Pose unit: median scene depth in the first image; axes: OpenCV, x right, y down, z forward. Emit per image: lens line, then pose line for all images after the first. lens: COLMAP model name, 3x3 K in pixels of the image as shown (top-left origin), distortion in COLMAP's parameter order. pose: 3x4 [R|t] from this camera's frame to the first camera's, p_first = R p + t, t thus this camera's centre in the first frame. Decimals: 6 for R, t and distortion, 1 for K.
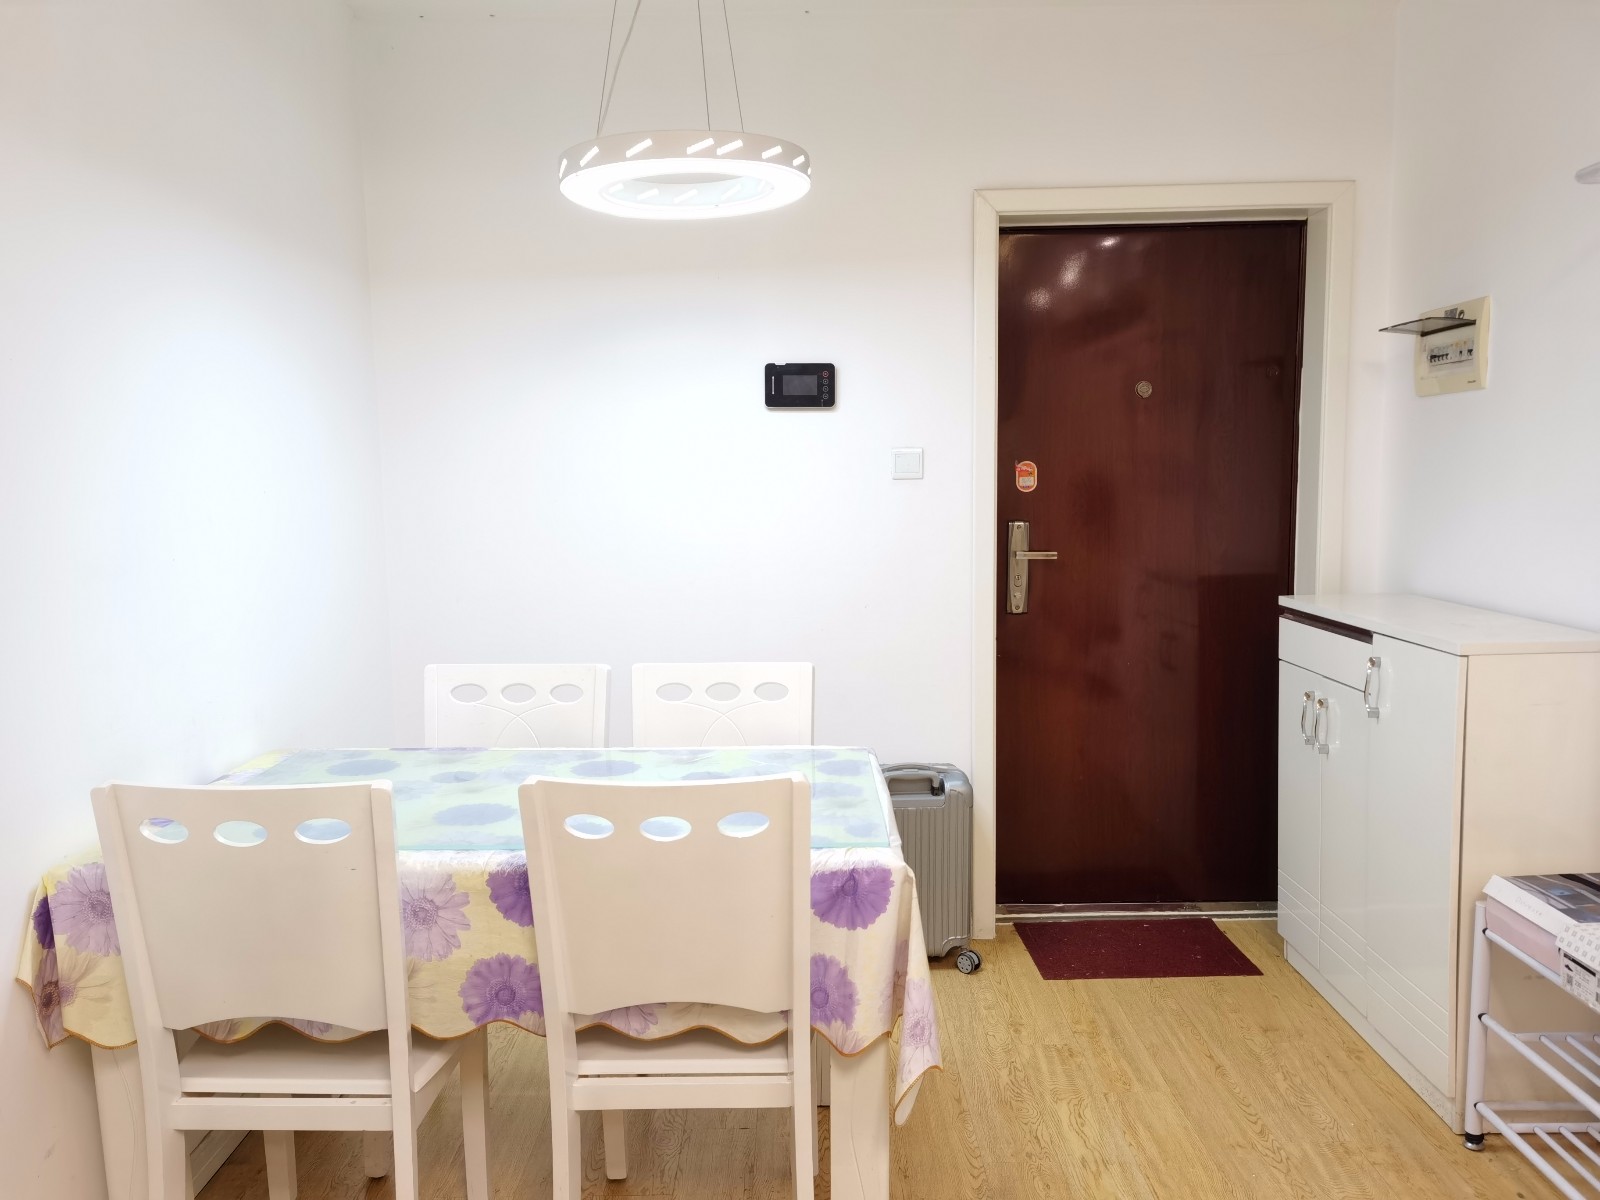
lens RADIAL K [[1245.3, 0, 794.5], [0, 1245.3, 601.6], [0, 0, 1]] dist [0.061333, -0.074117]
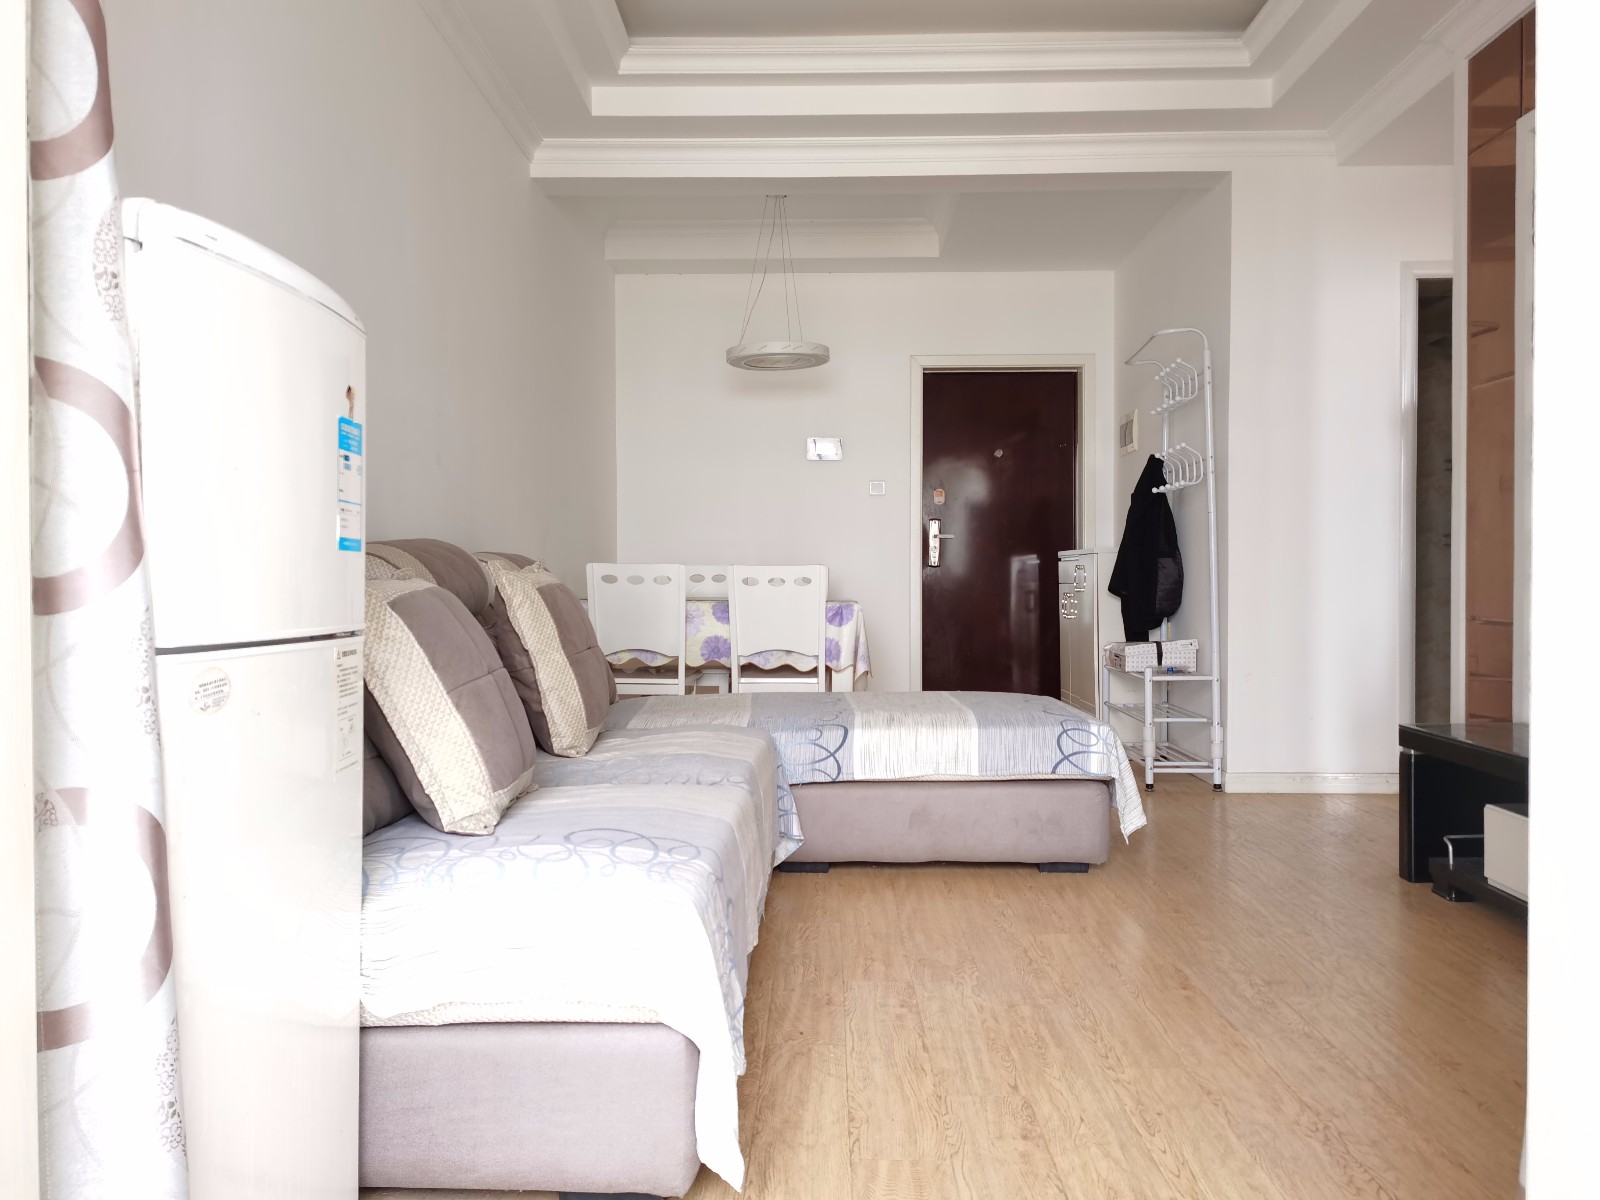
lens RADIAL K [[1245.3, 0, 804.2], [0, 1245.3, 600.3], [0, 0, 1]] dist [0.061333, -0.074117]
pose [[0.999868, 0.003863, -0.015796, 0.009290], [-0.005313, 0.995674, -0.092769, 0.459387], [0.015370, 0.092840, 0.995562, -1.779756]]
